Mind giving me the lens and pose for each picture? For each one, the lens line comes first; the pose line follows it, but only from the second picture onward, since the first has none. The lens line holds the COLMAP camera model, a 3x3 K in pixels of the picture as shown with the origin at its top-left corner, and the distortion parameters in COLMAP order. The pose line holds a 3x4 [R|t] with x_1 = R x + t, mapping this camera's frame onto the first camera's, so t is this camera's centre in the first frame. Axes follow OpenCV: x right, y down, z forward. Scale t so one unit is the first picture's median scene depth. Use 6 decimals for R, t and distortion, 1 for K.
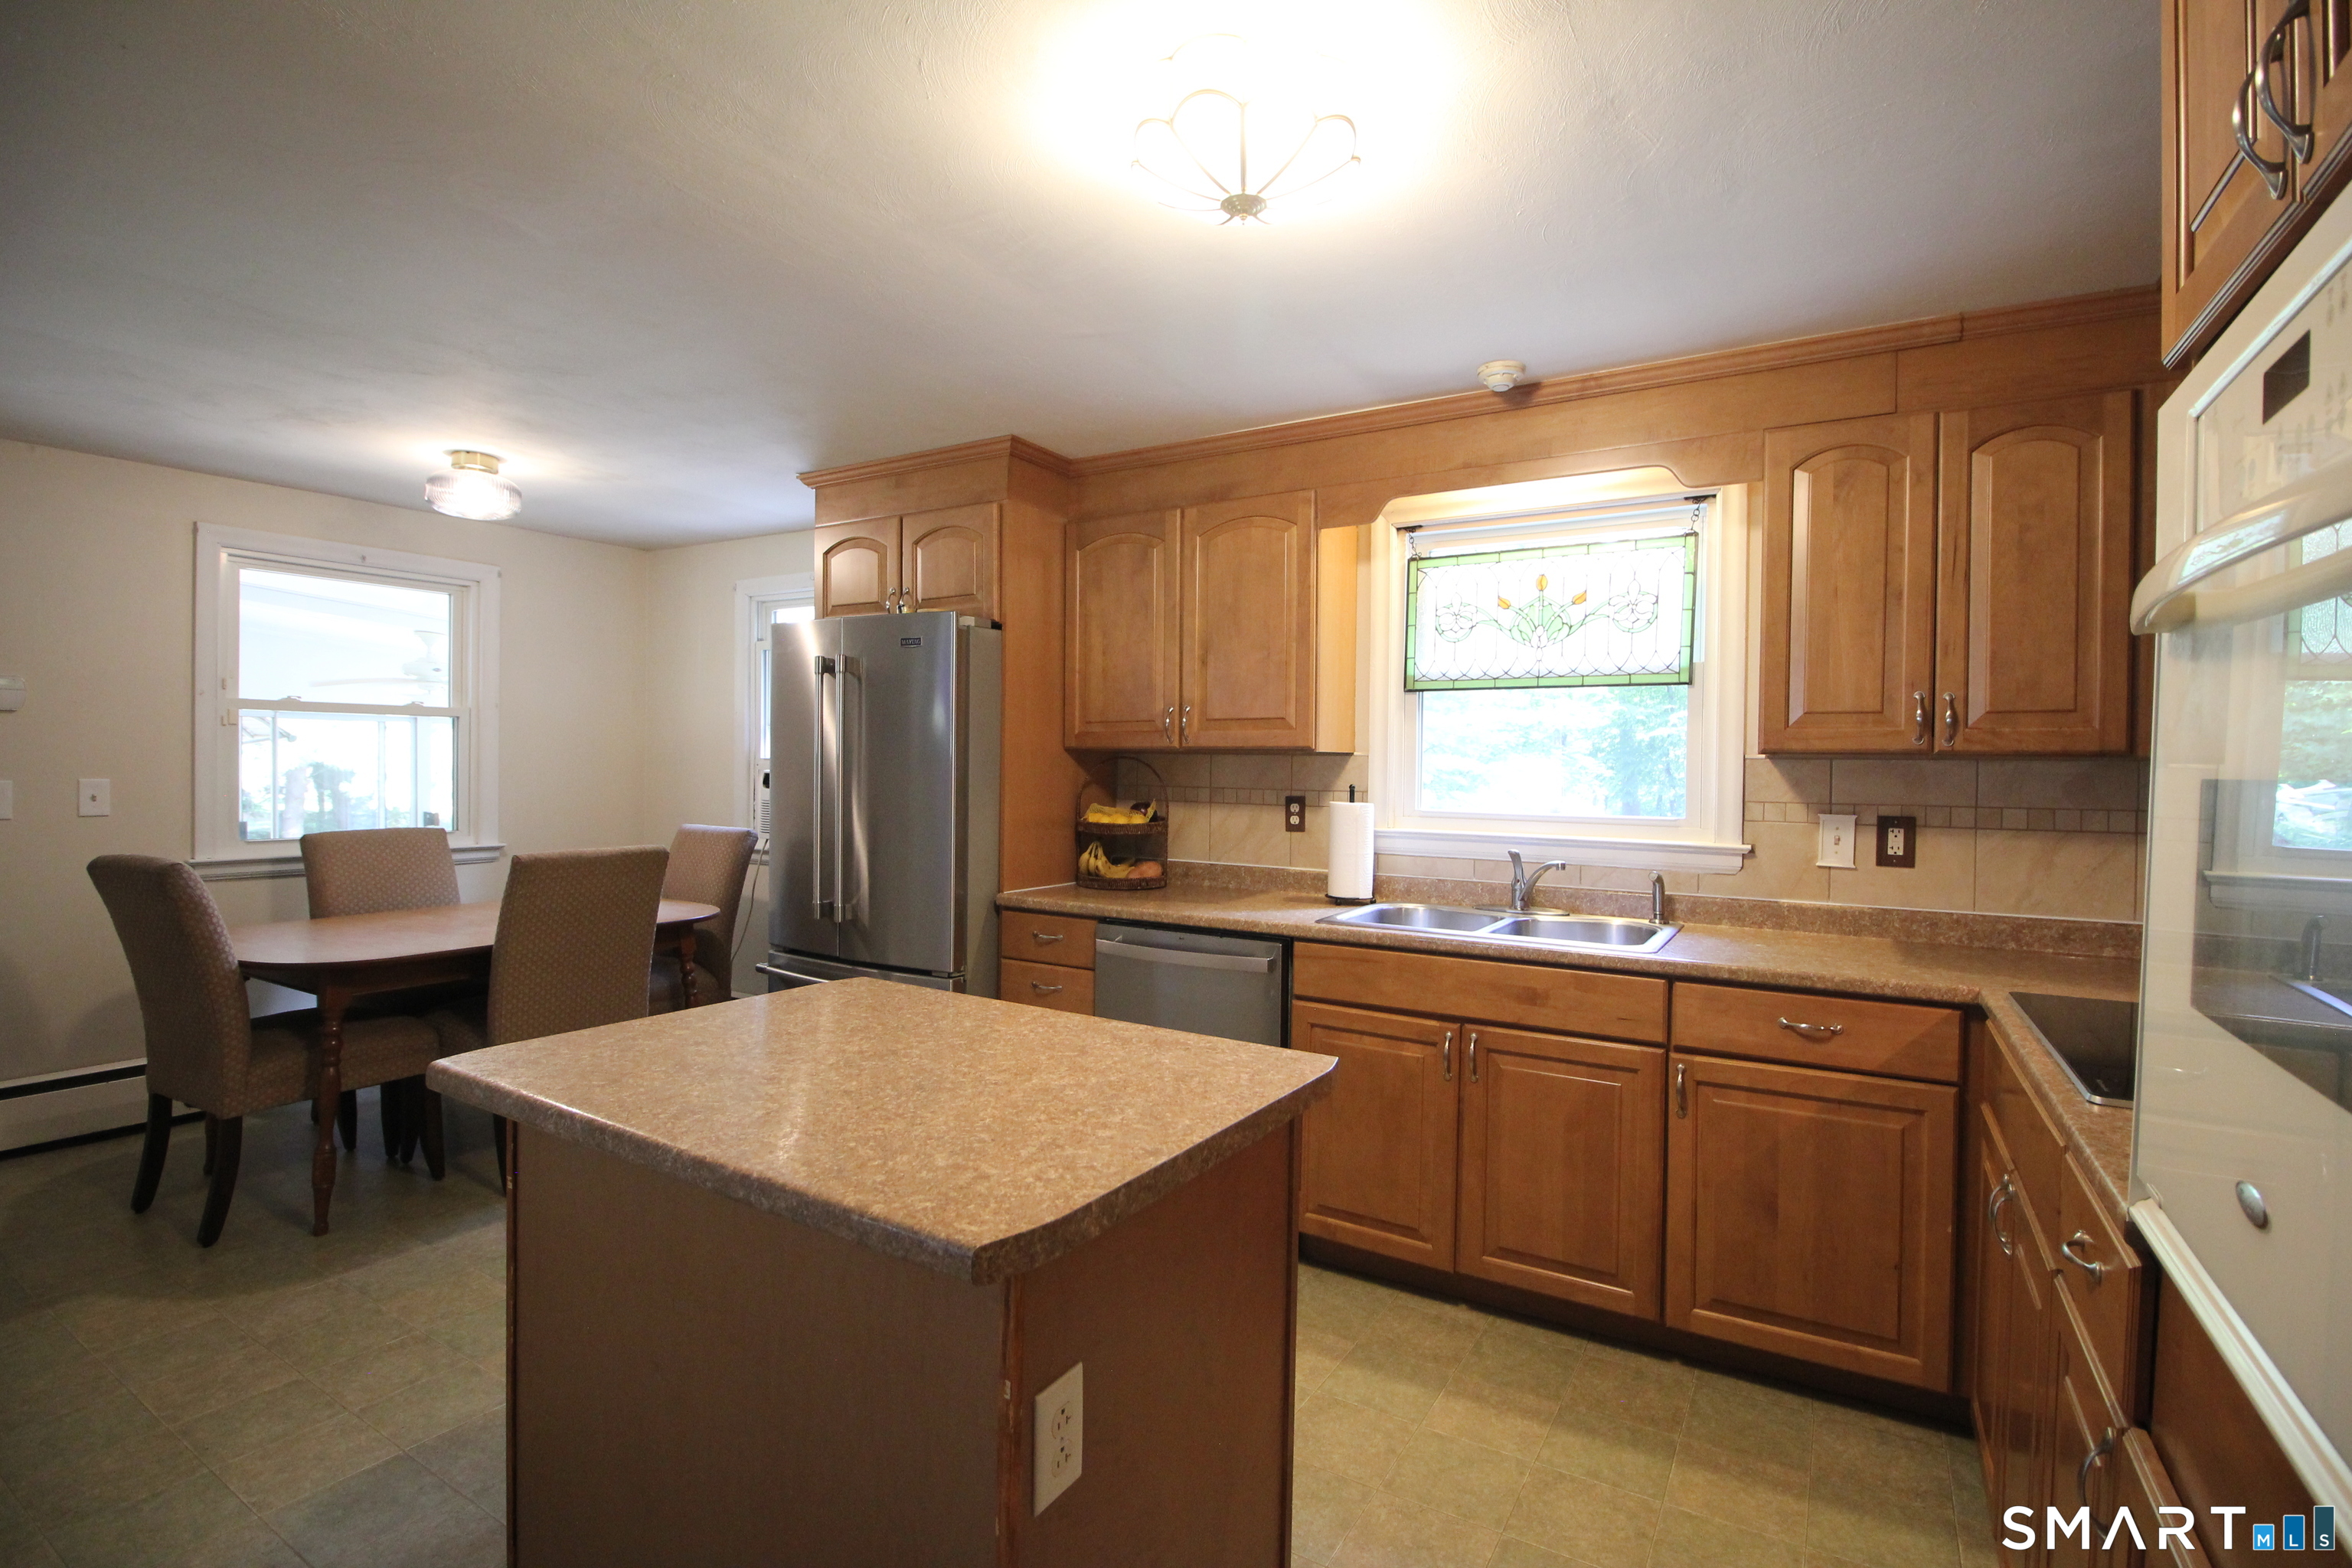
lens RADIAL K [[1088.1, 0, 1185.4], [0, 1088.1, 781.5], [0, 0, 1]] dist [0.004482, -0.015458]
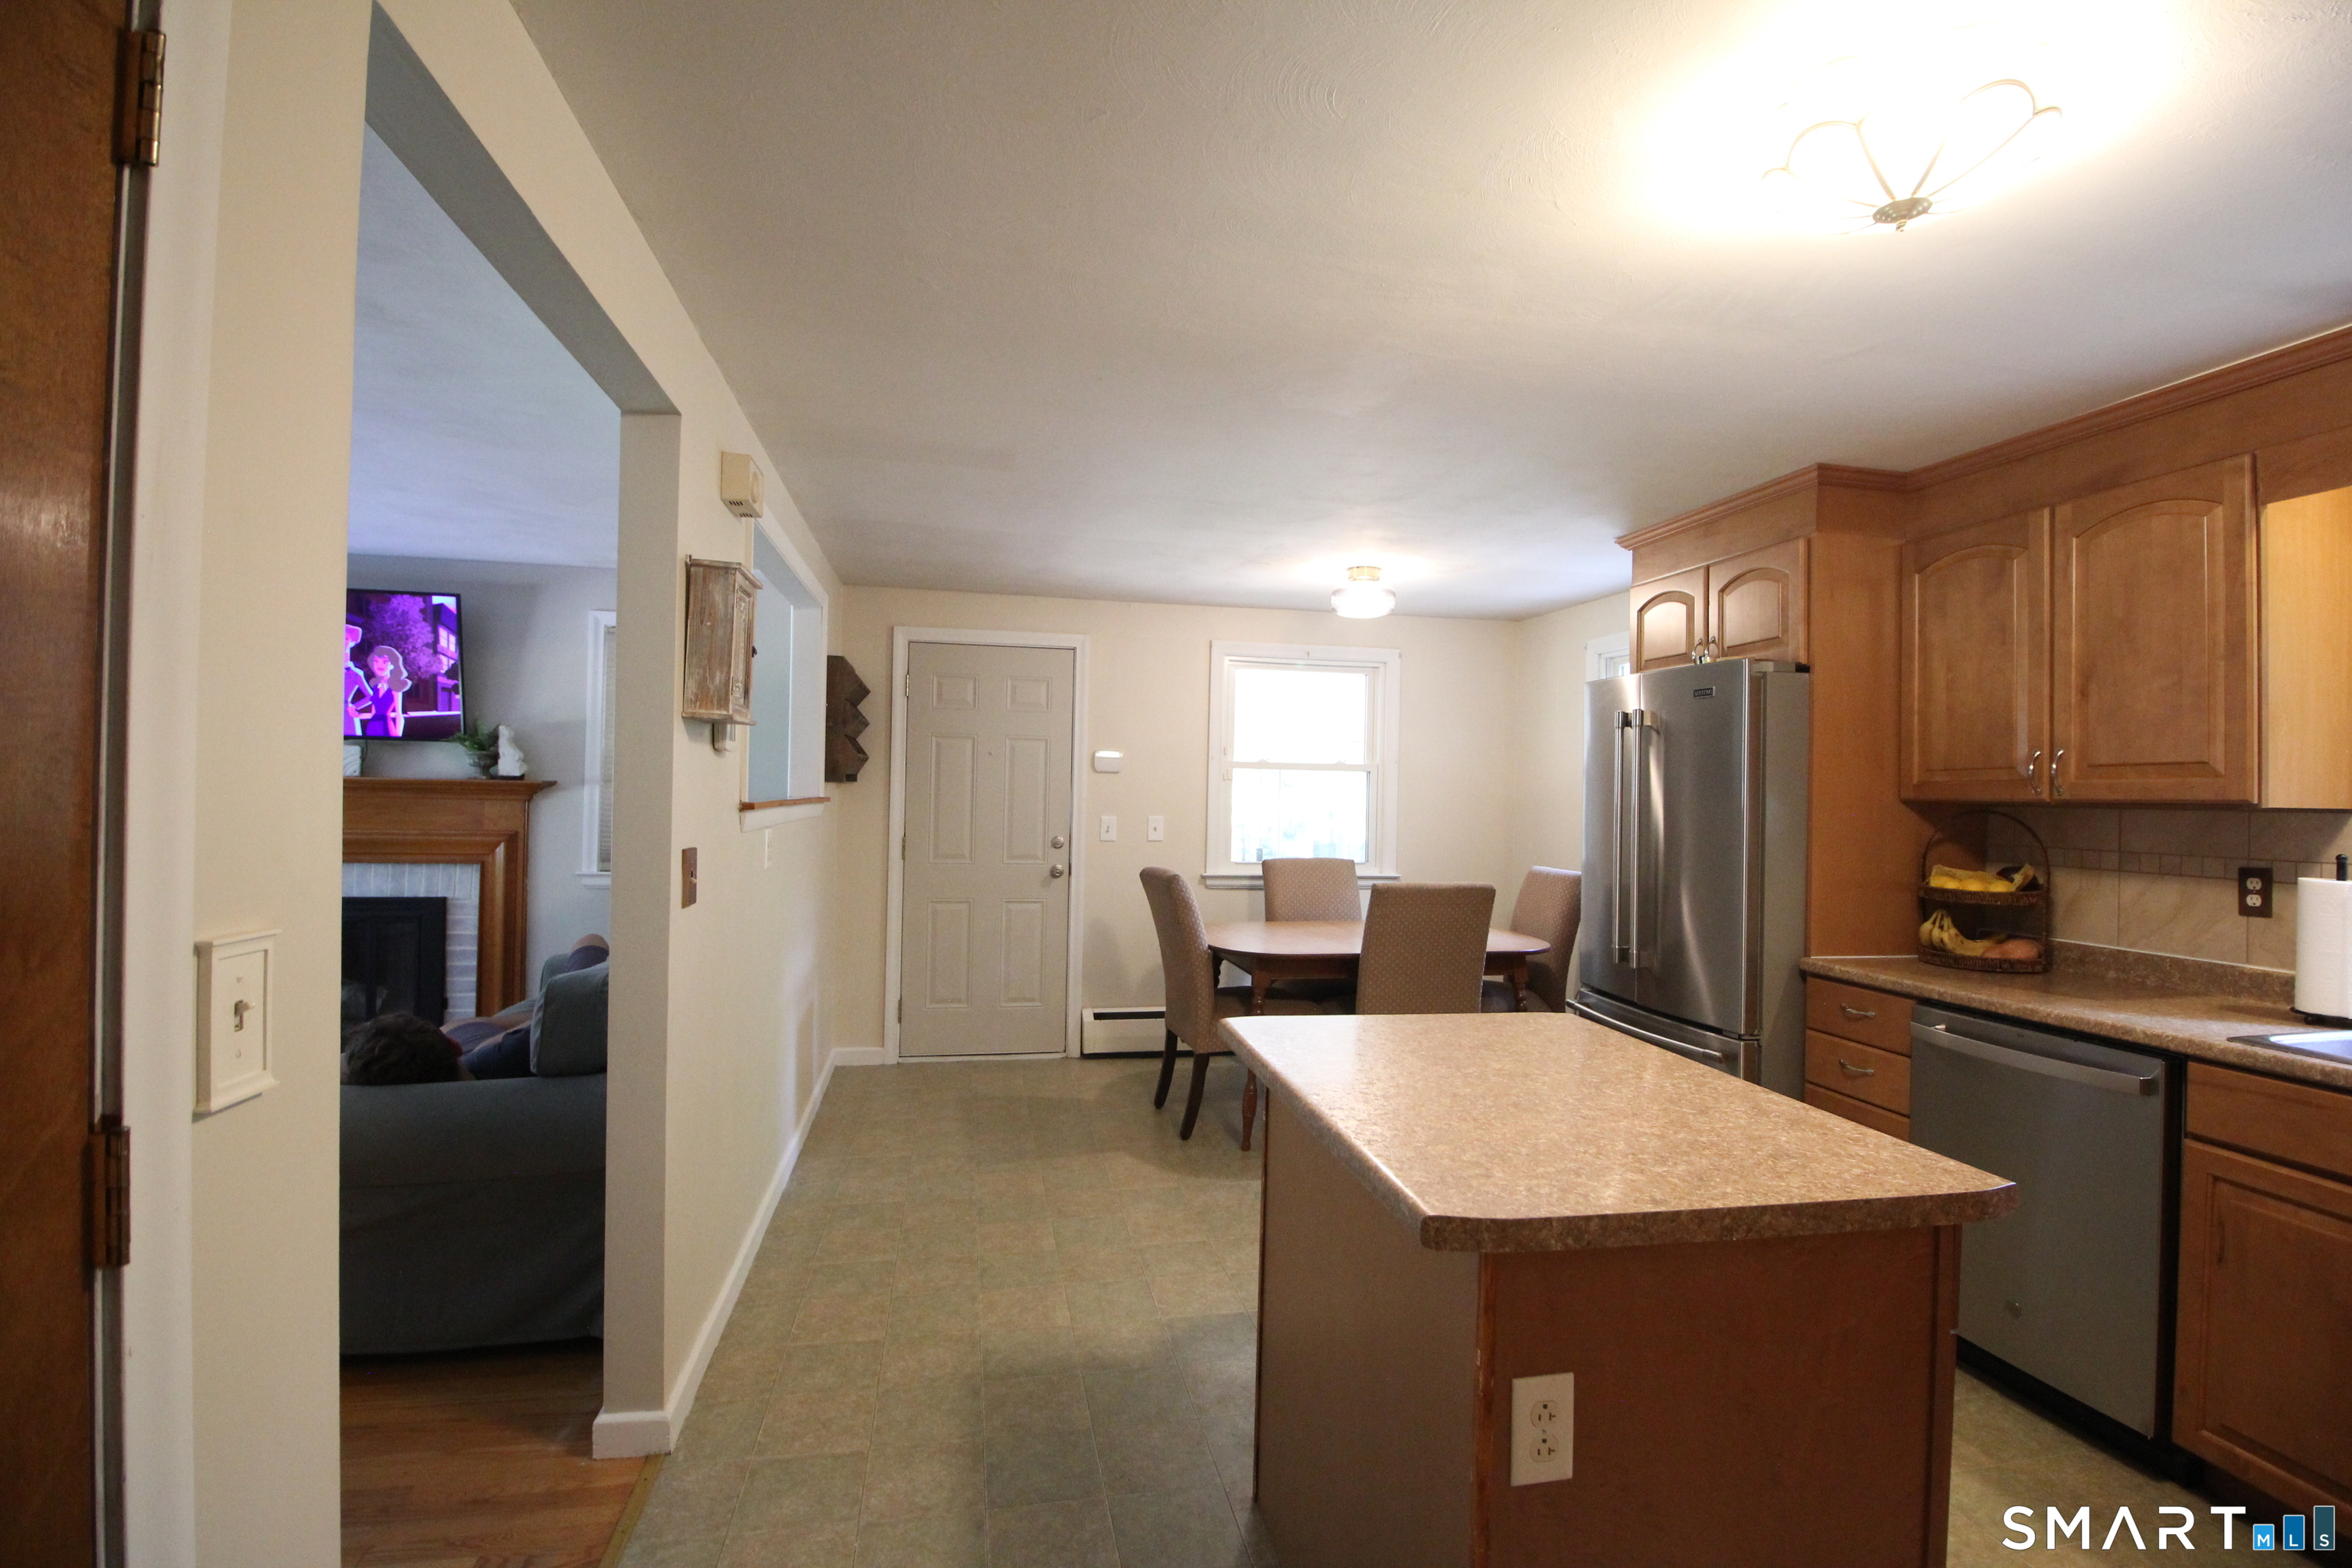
lens RADIAL K [[1088.1, 0, 1185.4], [0, 1088.1, 781.5], [0, 0, 1]] dist [0.004482, -0.015458]
pose [[0.681487, -0.006831, -0.731798, 0.148468], [-0.023014, 0.999262, -0.030759, -0.005856], [0.731468, 0.037804, 0.680827, -0.017240]]
